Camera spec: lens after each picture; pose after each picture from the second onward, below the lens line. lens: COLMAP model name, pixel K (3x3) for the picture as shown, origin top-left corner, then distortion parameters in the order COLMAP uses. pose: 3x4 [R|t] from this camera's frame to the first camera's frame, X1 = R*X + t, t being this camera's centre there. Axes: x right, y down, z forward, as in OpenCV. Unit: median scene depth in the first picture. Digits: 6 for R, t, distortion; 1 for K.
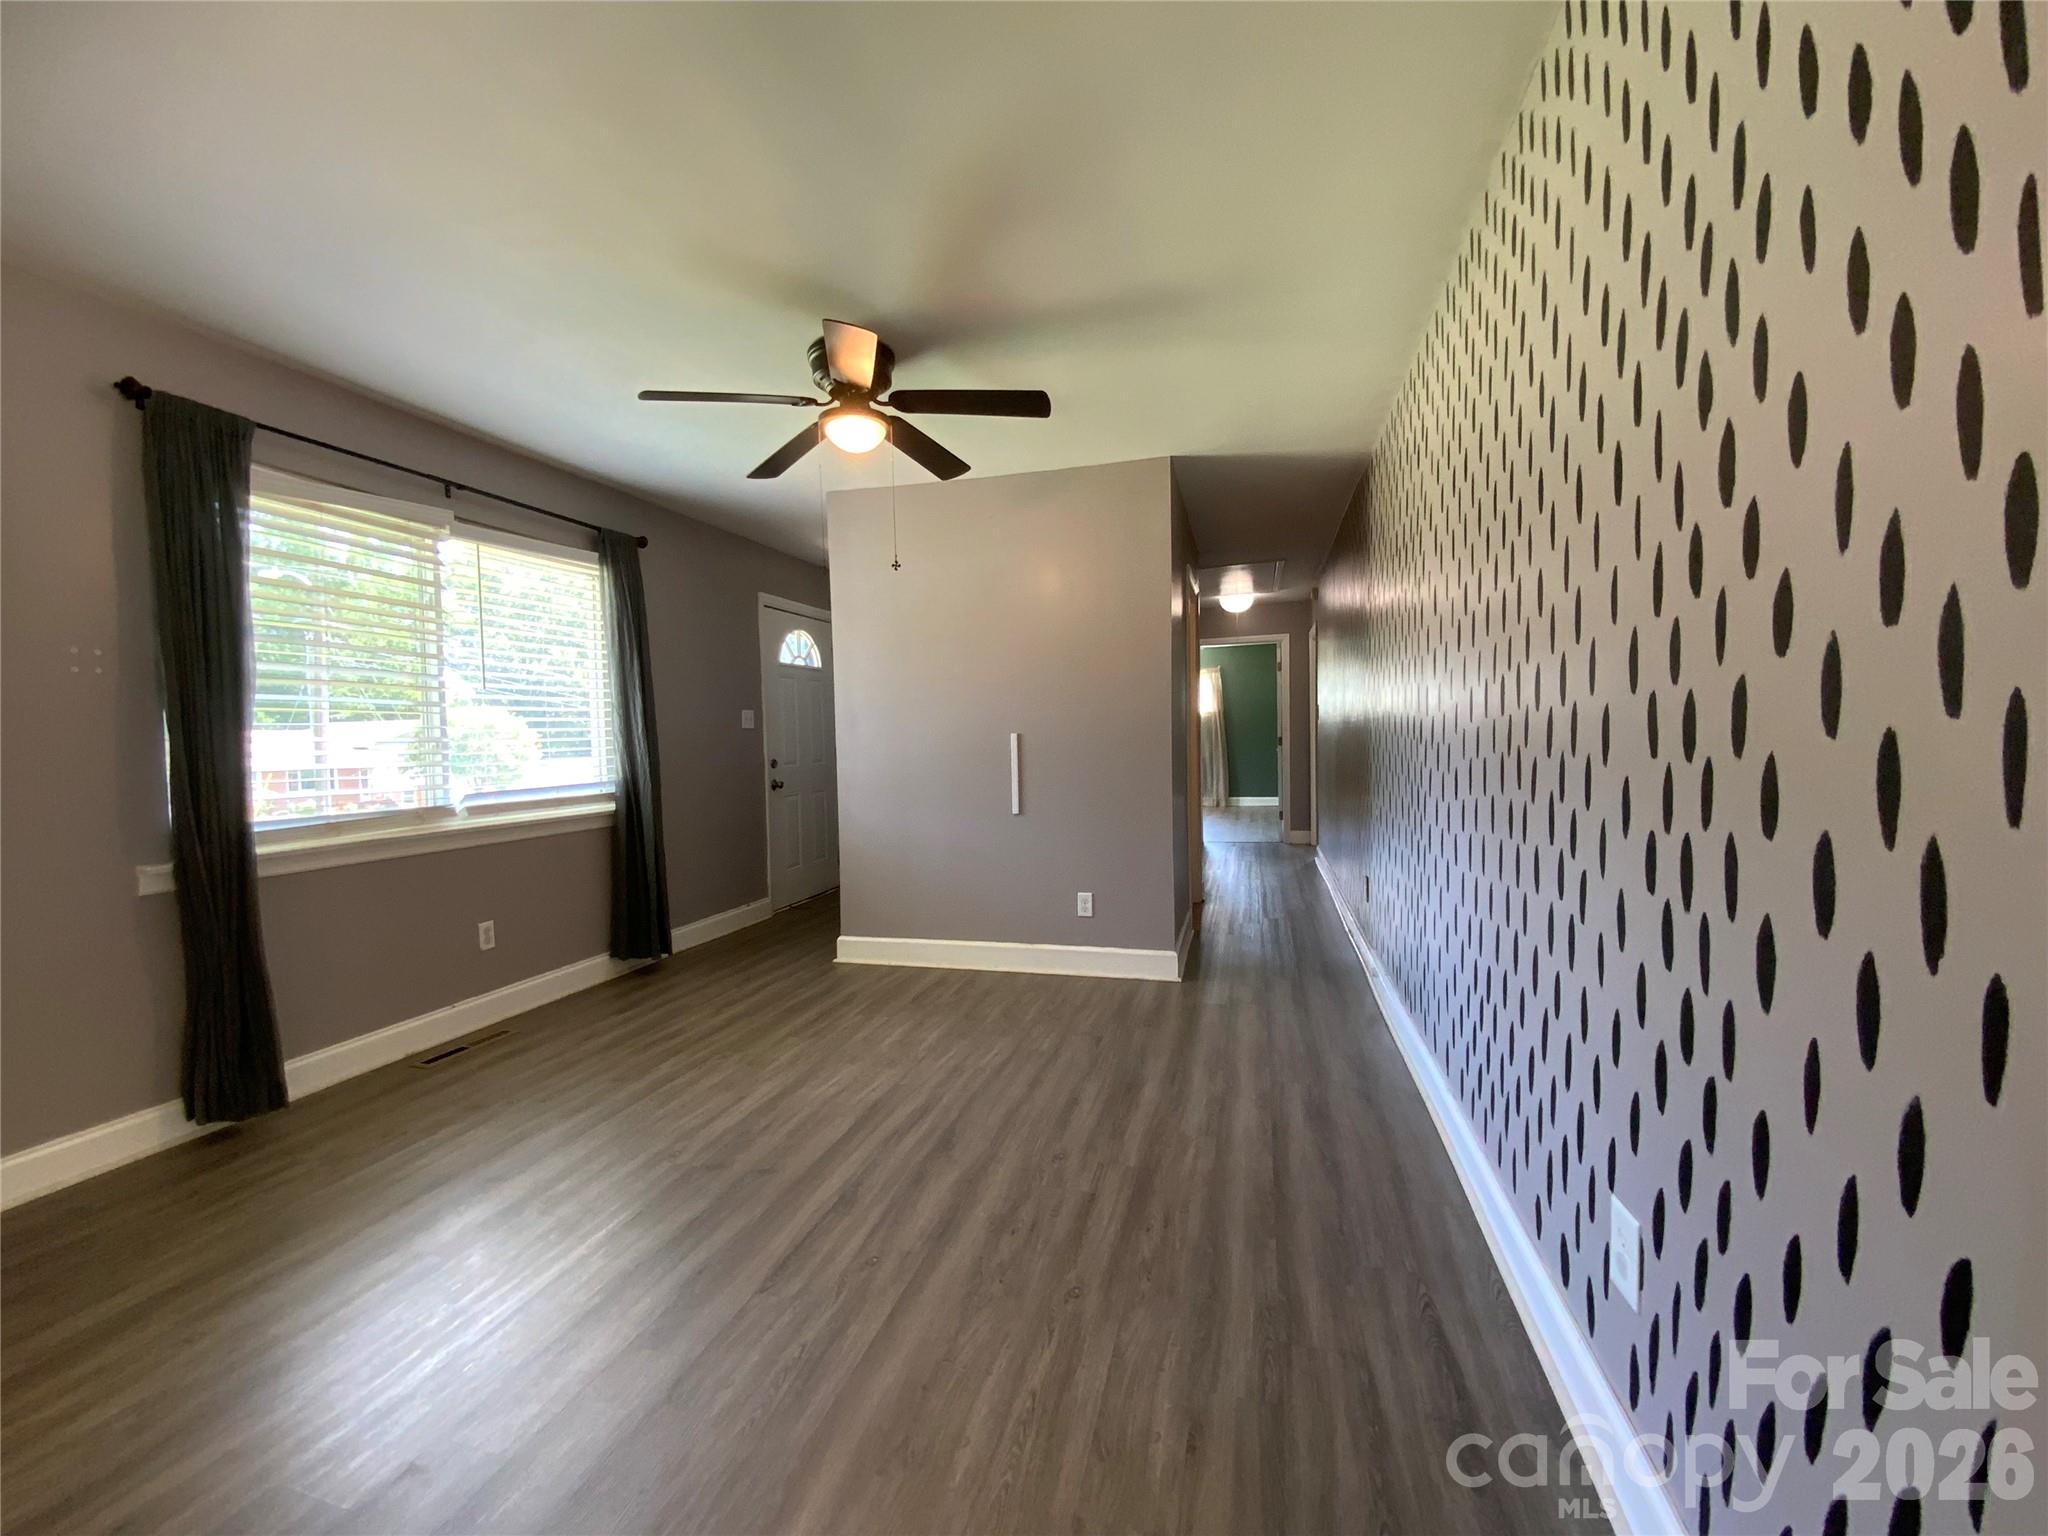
lens RADIAL K [[833.1, 0, 1016.1], [0, 833.1, 765.7], [0, 0, 1]] dist [0.000569, -0.001582]
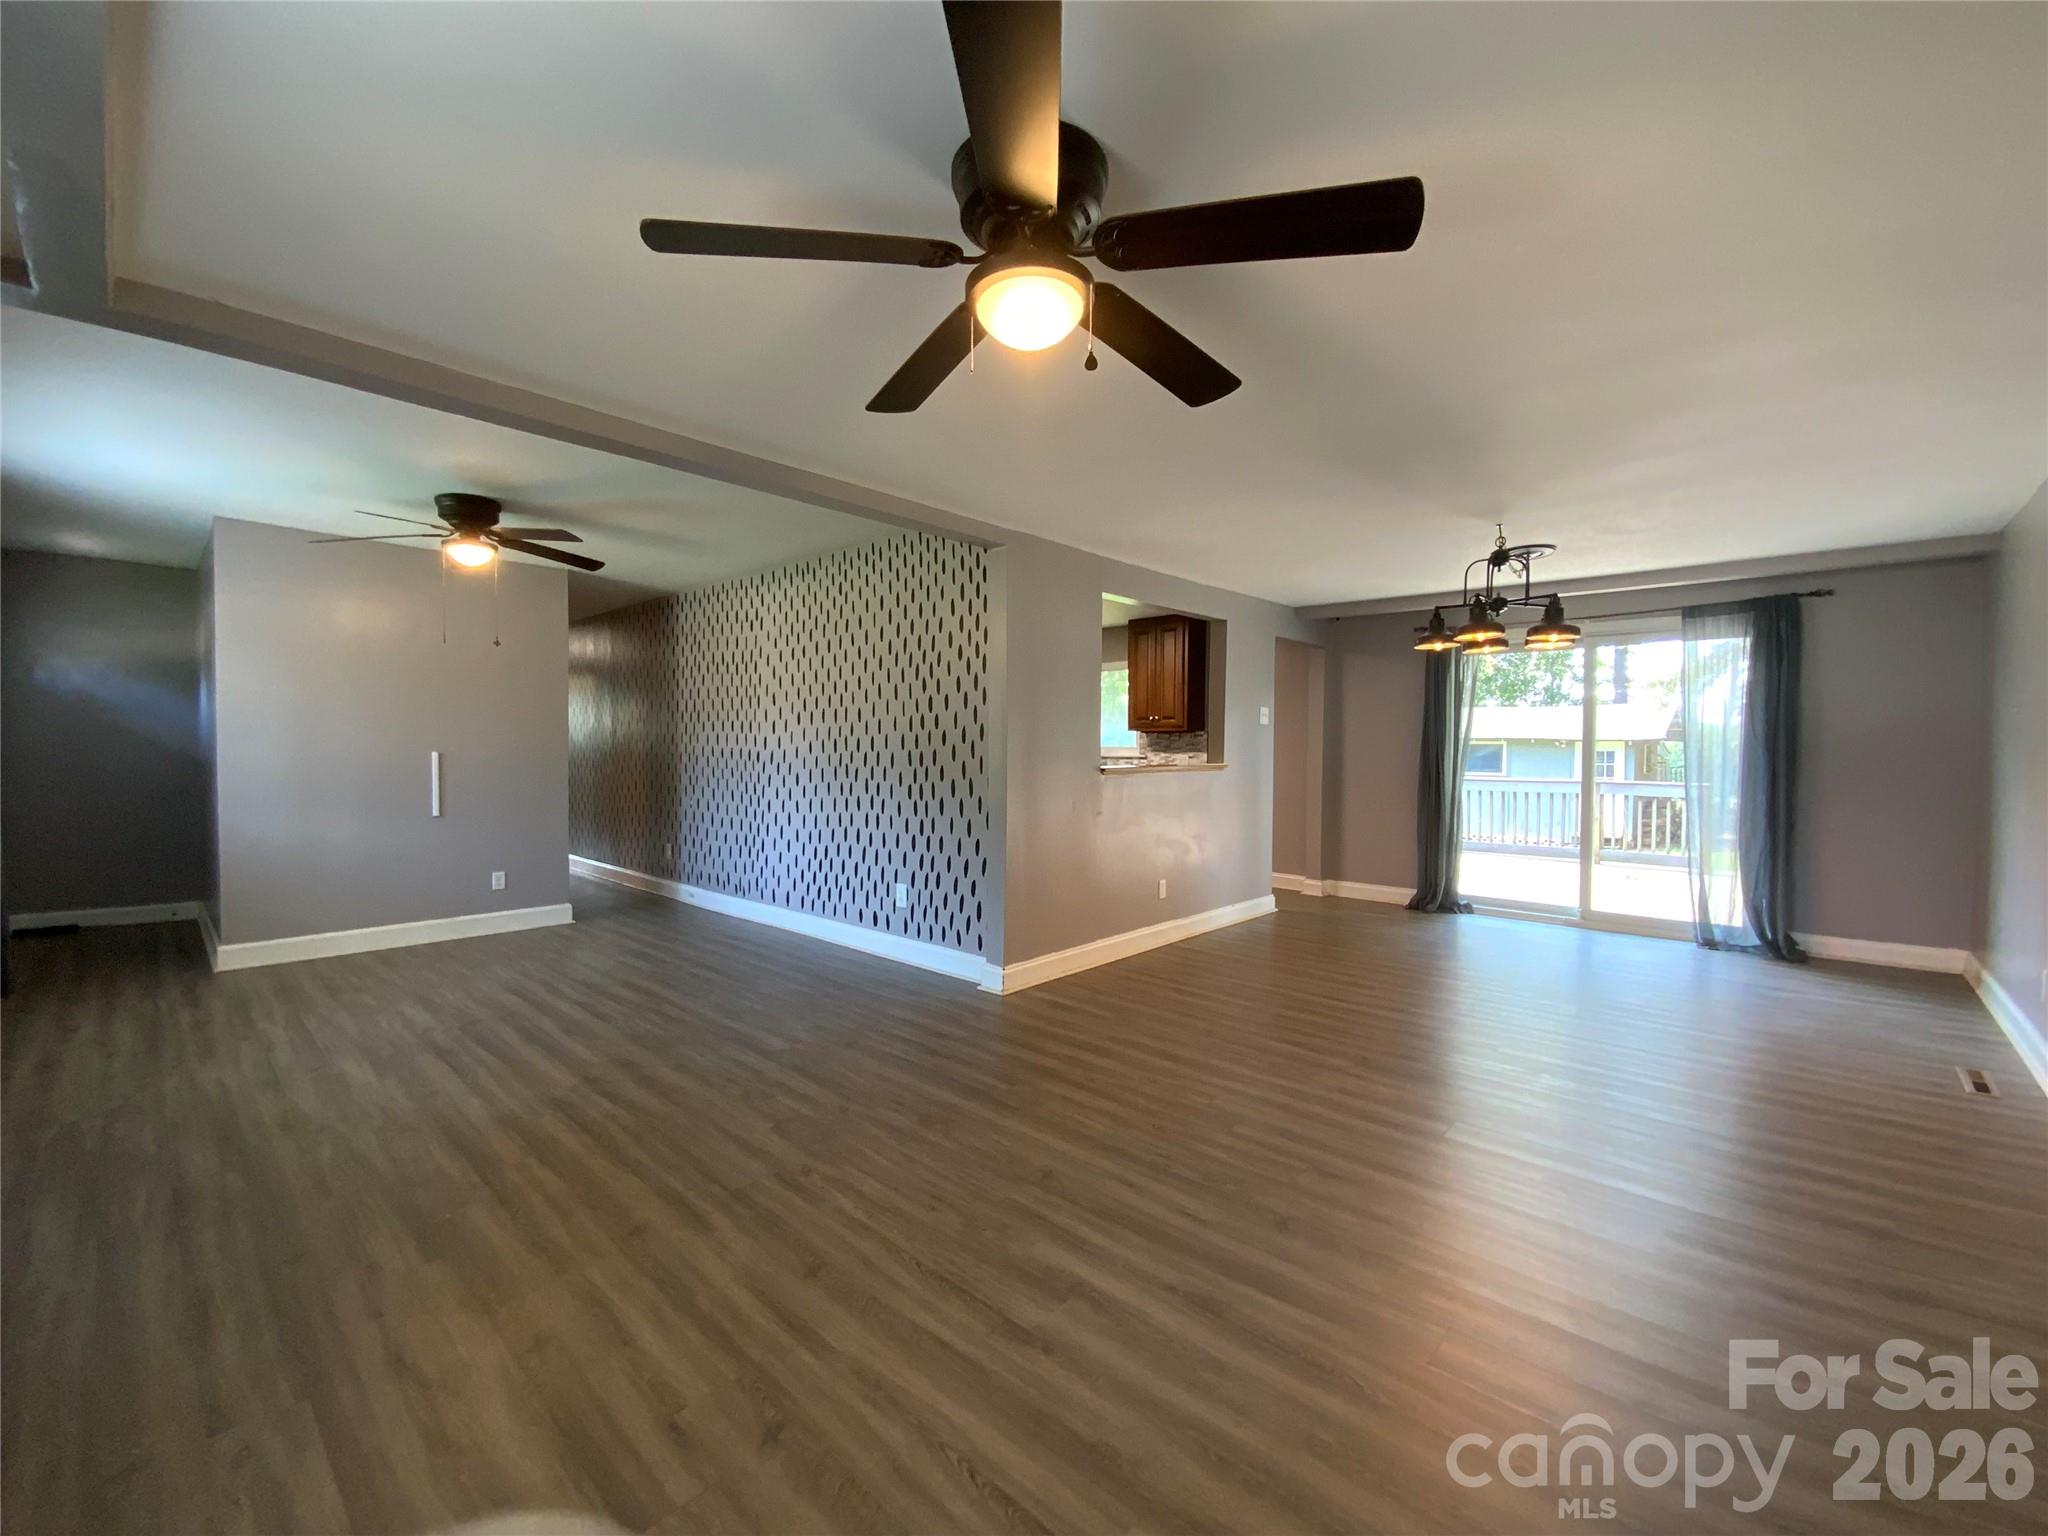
lens RADIAL K [[833.1, 0, 1026.3], [0, 833.1, 760.9], [0, 0, 1]] dist [0.000569, -0.001582]
pose [[0.470526, 0.011894, 0.882306, -1.426755], [0.016843, 0.999606, -0.022457, 0.036492], [-0.882225, 0.025427, 0.470141, -0.791635]]
